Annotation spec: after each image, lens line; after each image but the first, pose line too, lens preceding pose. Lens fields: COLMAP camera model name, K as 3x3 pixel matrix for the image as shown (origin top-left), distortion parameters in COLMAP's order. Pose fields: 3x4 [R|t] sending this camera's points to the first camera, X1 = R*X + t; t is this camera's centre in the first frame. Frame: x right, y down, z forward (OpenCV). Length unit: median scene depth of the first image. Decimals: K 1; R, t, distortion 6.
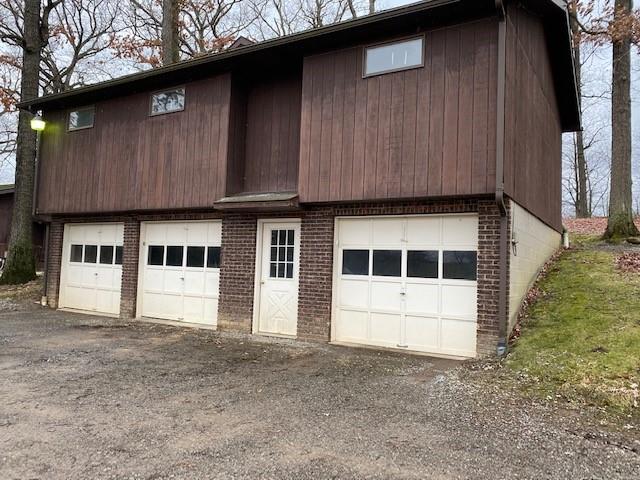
lens RADIAL K [[503.2, 0, 320.0], [0, 503.2, 240.0], [0, 0, 1]] dist [0.034503, -0.096043]
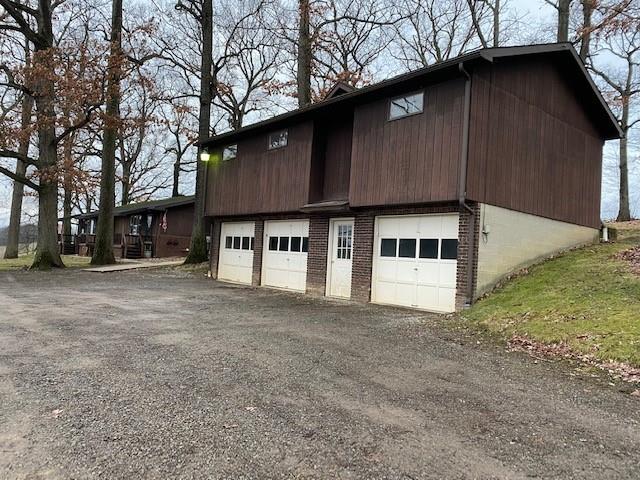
lens RADIAL K [[482.3, 0, 320.0], [0, 482.3, 240.0], [0, 0, 1]] dist [-0.000913, -0.001549]
pose [[0.946246, 0.002724, -0.323436, 0.292677], [-0.000642, 0.999978, 0.006542, 0.011894], [0.323447, -0.005983, 0.946227, -0.324789]]
